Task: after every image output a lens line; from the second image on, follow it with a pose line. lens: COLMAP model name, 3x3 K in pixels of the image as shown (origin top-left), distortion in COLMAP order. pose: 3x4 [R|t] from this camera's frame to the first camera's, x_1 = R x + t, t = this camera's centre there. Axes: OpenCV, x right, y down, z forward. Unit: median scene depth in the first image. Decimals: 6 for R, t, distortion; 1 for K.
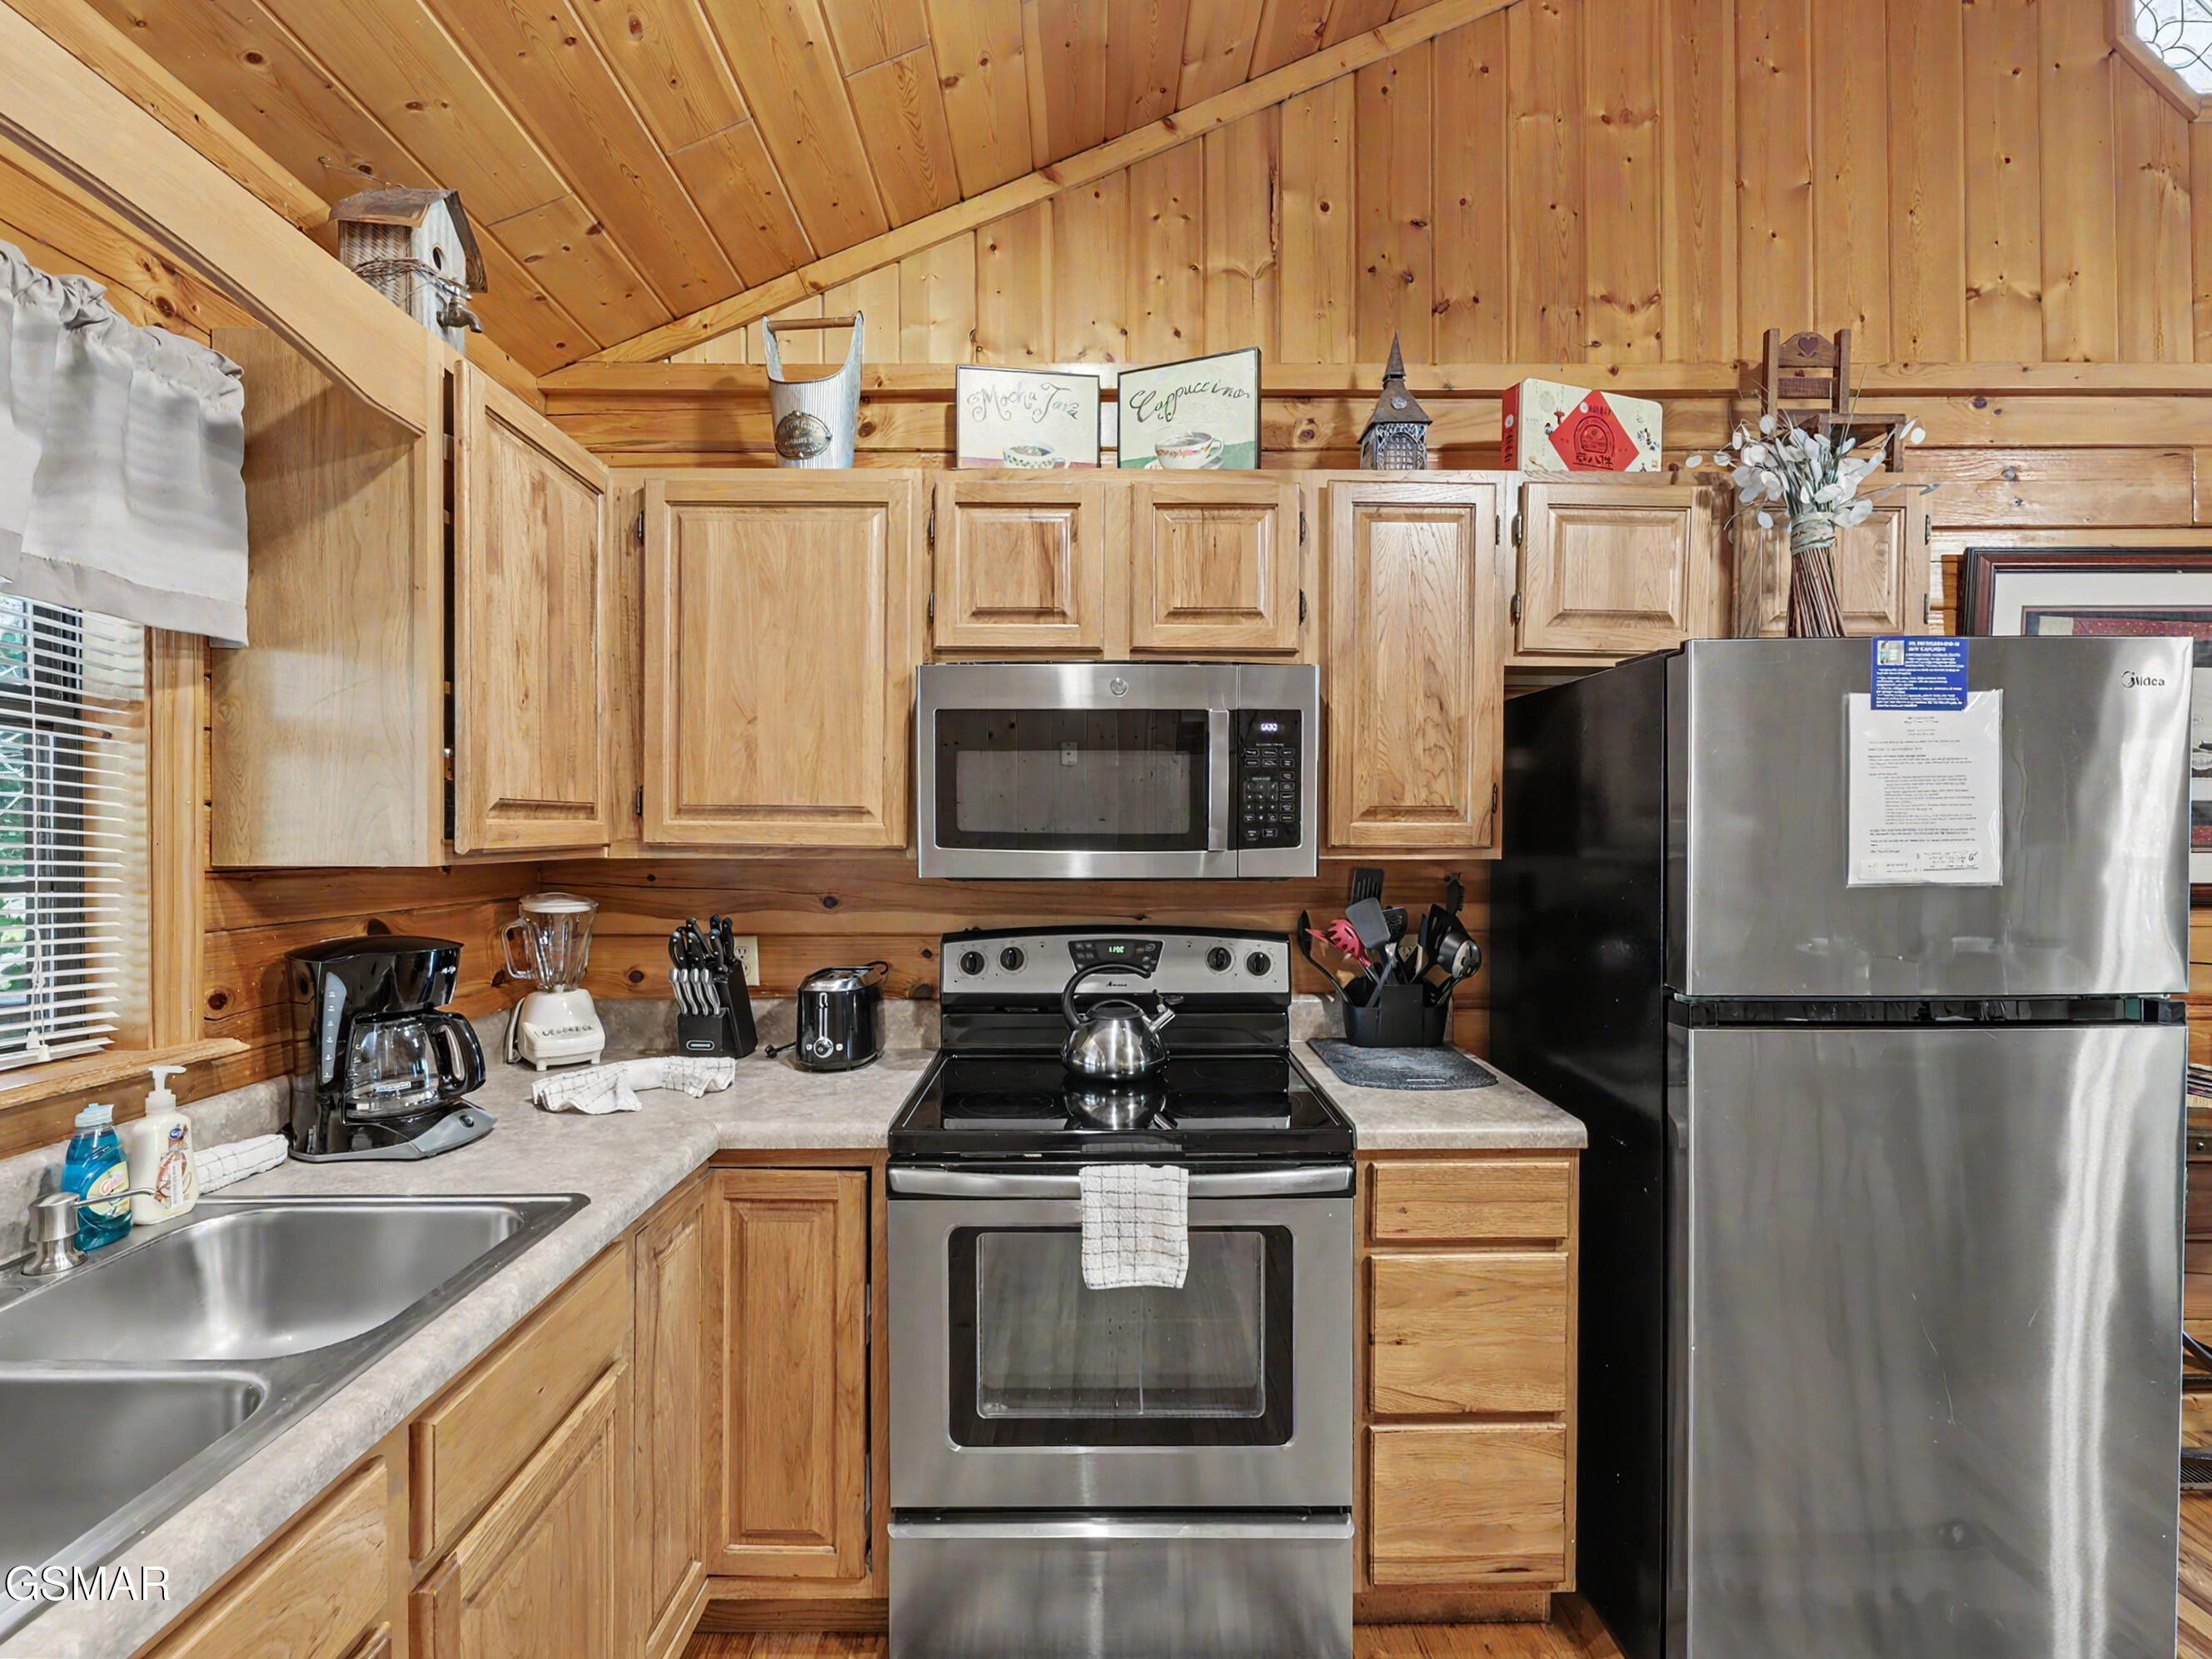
lens RADIAL K [[1015.8, 0, 1104.9], [0, 1015.8, 836.6], [0, 0, 1]] dist [-0.004330, 0.011524]
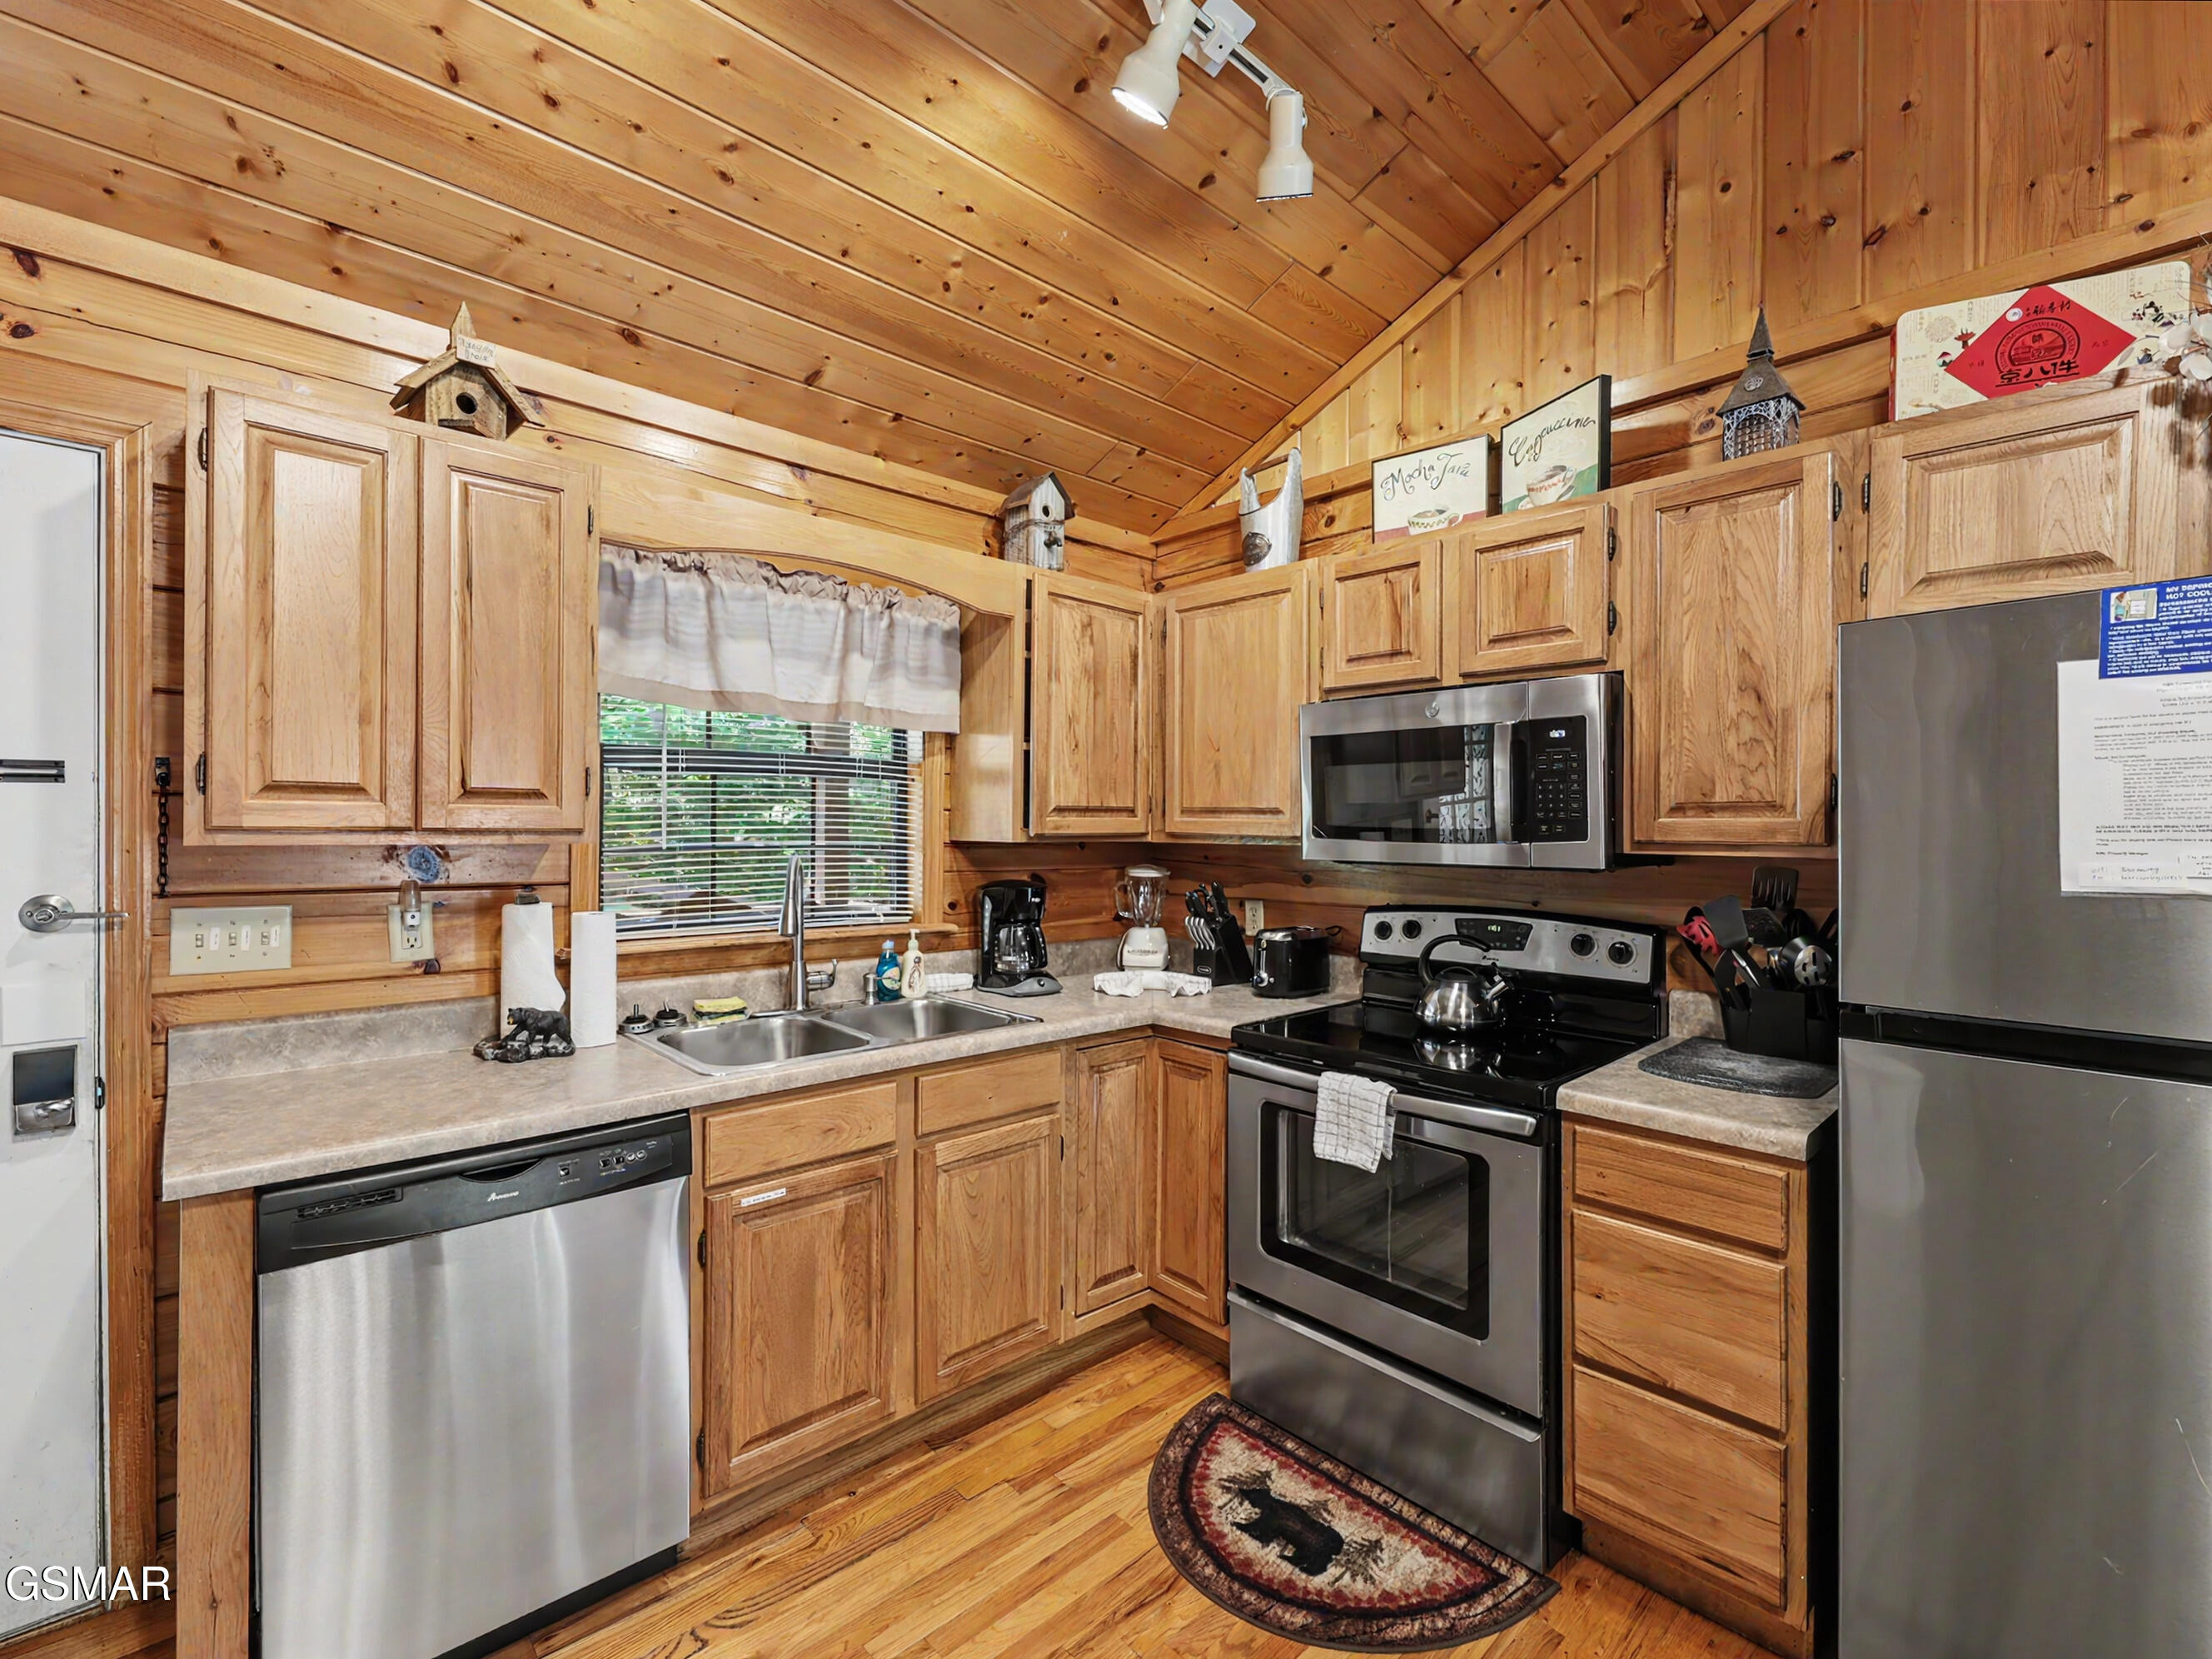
lens RADIAL K [[1012.0, 0, 1106.0], [0, 1012.0, 829.5], [0, 0, 1]] dist [0.011020, 0.000422]
pose [[0.669189, 0.006029, -0.743068, 0.638462], [-0.009279, 0.999957, -0.000243, 0.002776], [0.743034, 0.007057, 0.669216, -0.108603]]
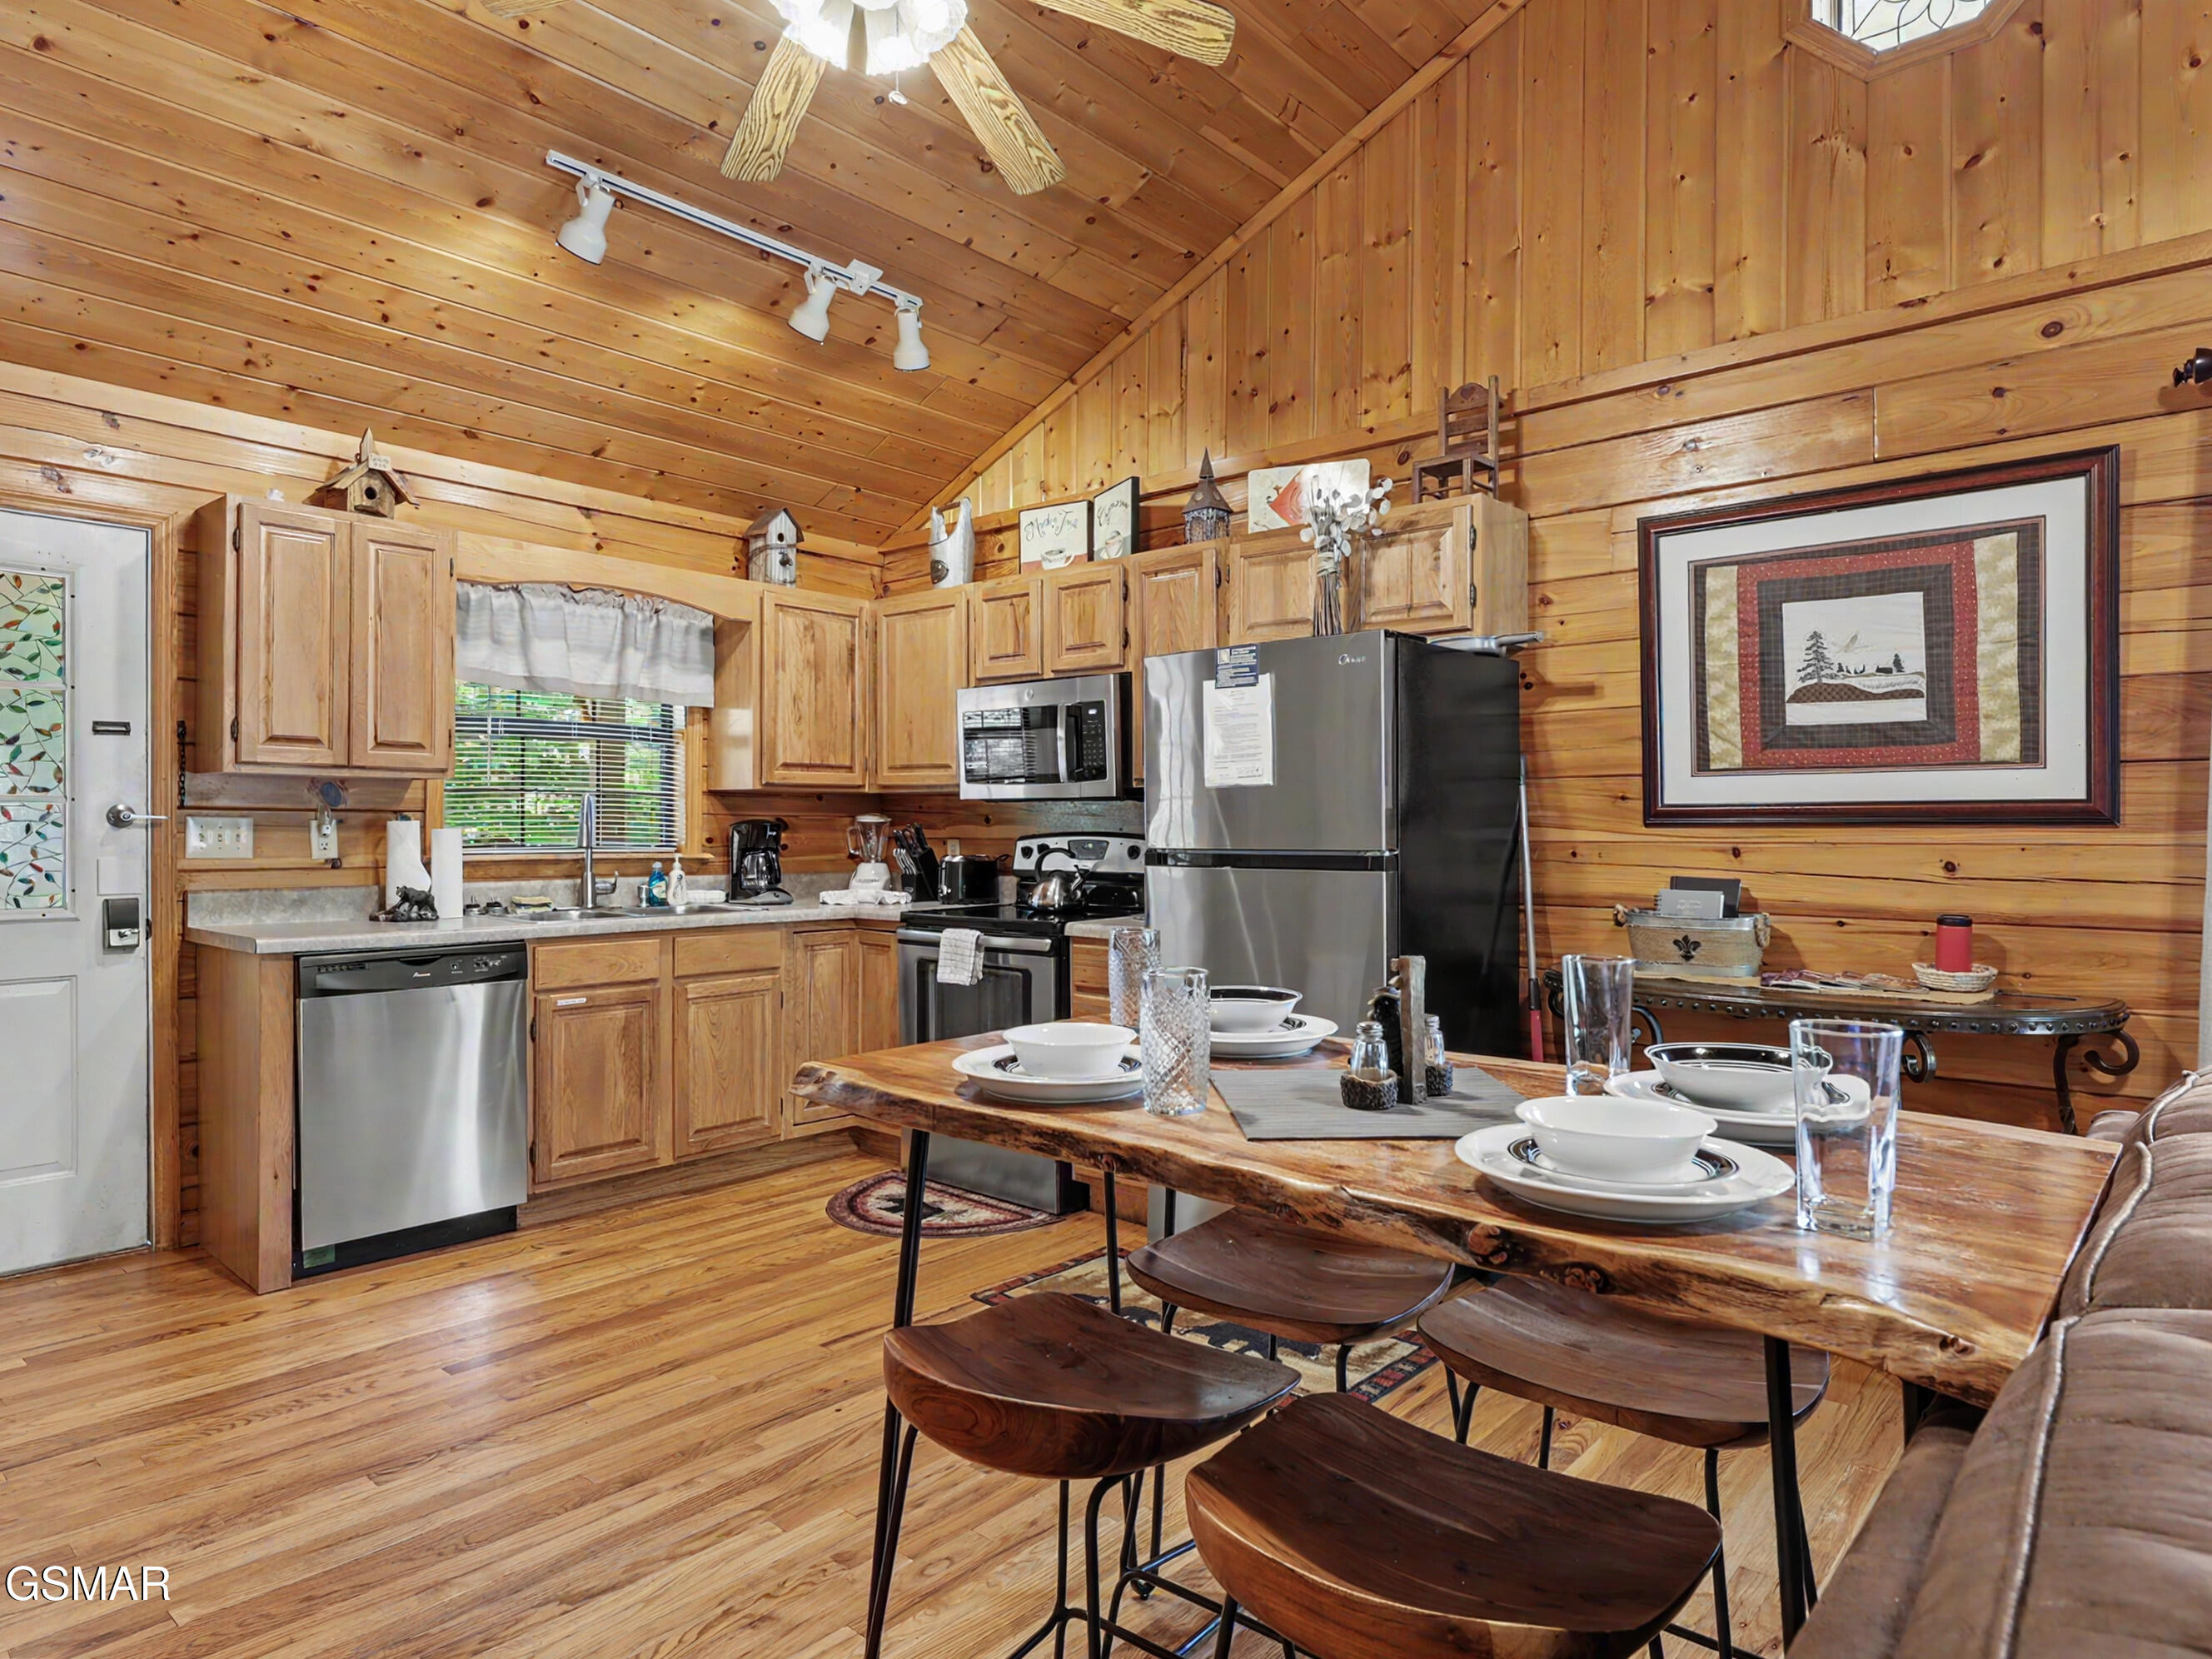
lens RADIAL K [[1376.4, 0, 1106.0], [0, 1376.4, 829.5], [0, 0, 1]] dist [0.056001, -0.047925]
pose [[0.732542, 0.001911, -0.680720, 1.745851], [-0.006032, 0.999975, -0.003685, 0.102749], [0.680696, 0.006805, 0.732535, -0.702864]]
